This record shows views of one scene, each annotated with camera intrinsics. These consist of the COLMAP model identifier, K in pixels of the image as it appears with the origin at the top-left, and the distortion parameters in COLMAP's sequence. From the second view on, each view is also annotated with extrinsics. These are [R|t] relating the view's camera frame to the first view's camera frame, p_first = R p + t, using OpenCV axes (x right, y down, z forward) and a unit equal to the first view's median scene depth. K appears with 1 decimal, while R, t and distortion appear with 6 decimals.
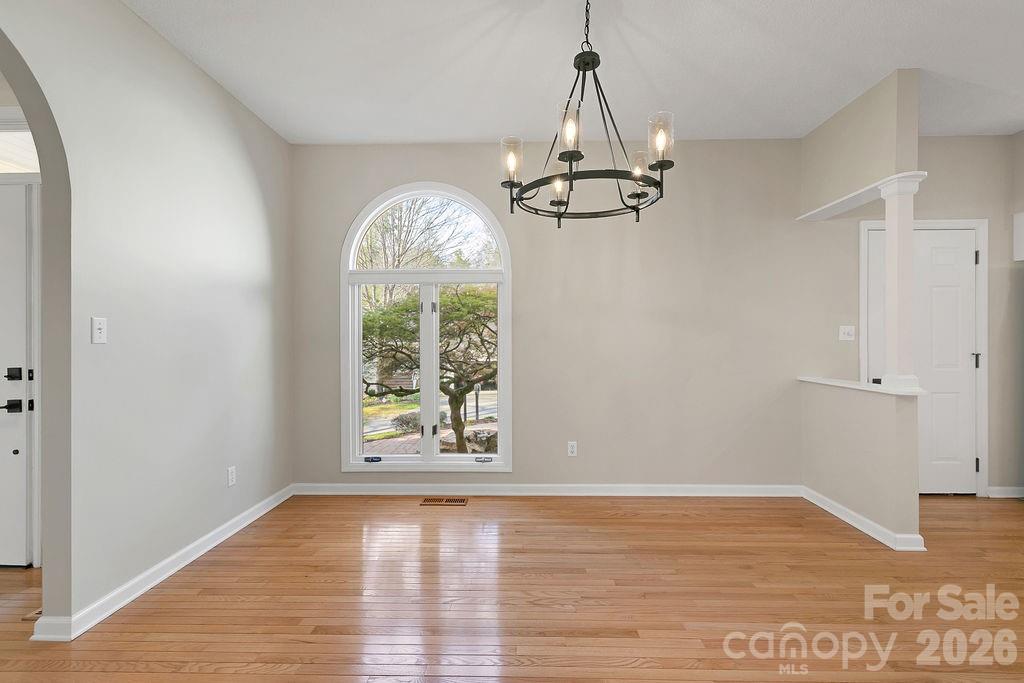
lens RADIAL K [[465.3, 0, 517.3], [0, 465.3, 344.7], [0, 0, 1]] dist [0.011481, 0.000436]
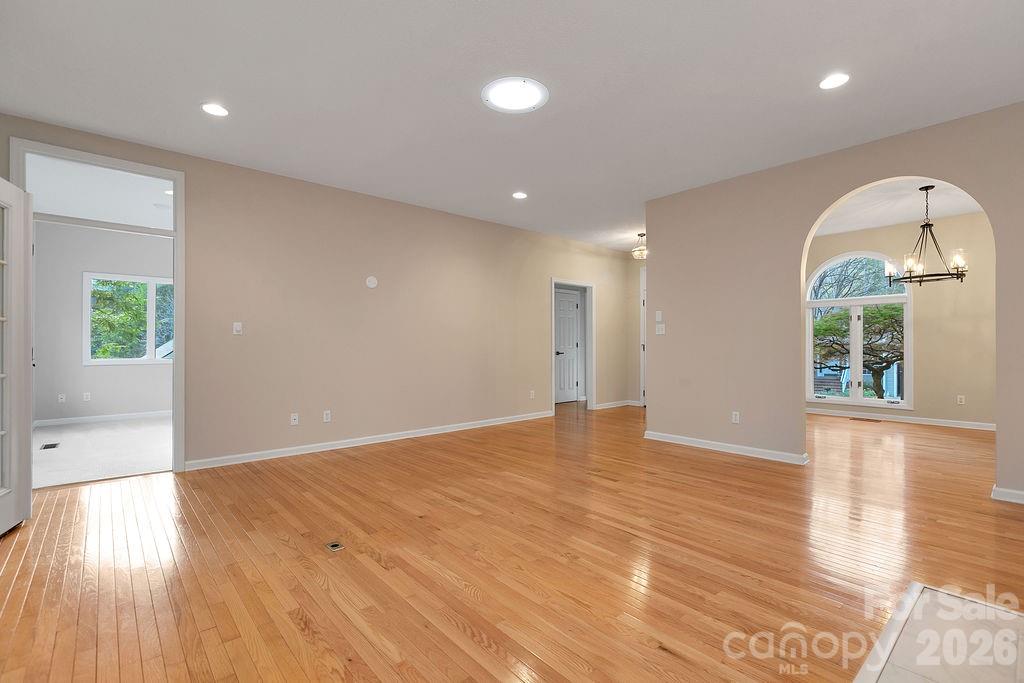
lens RADIAL K [[462.5, 0, 513.5], [0, 462.5, 340.2], [0, 0, 1]] dist [0.001319, -0.000166]
pose [[0.669029, -0.005003, -0.743220, 0.267521], [-0.000976, 0.999971, -0.007609, 0.021503], [0.743236, 0.005816, 0.669004, -1.236025]]
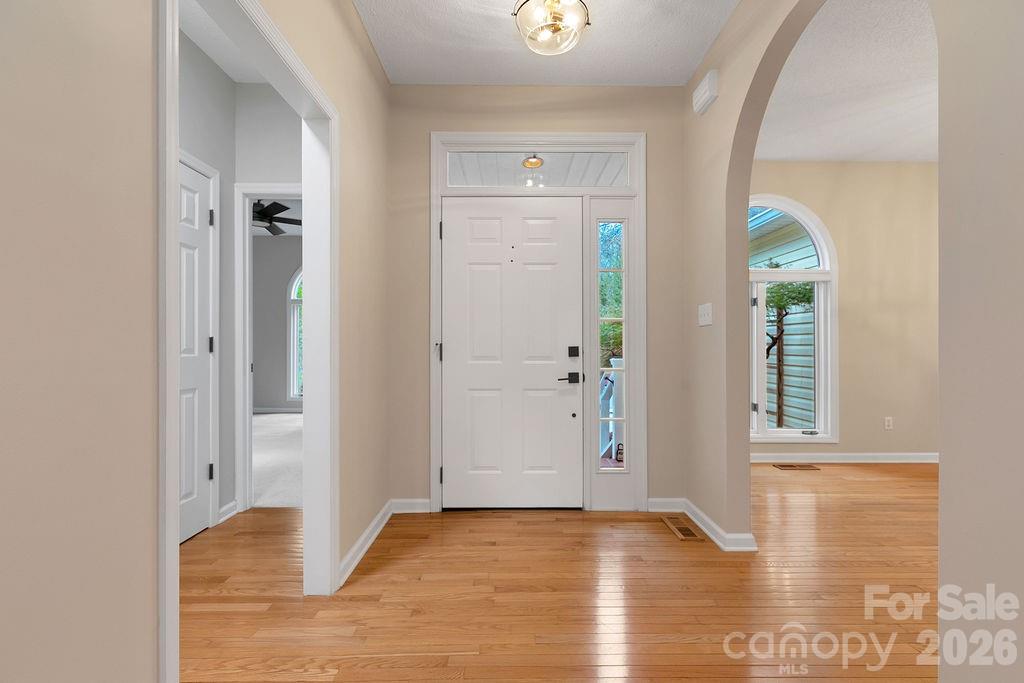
lens RADIAL K [[471.6, 0, 514.7], [0, 471.6, 342.7], [0, 0, 1]] dist [0.000347, -0.000137]
pose [[0.999627, 0.001358, 0.027290, -0.818510], [-0.001093, 0.999952, -0.009725, 0.031545], [-0.027302, 0.009691, 0.999580, -0.163140]]
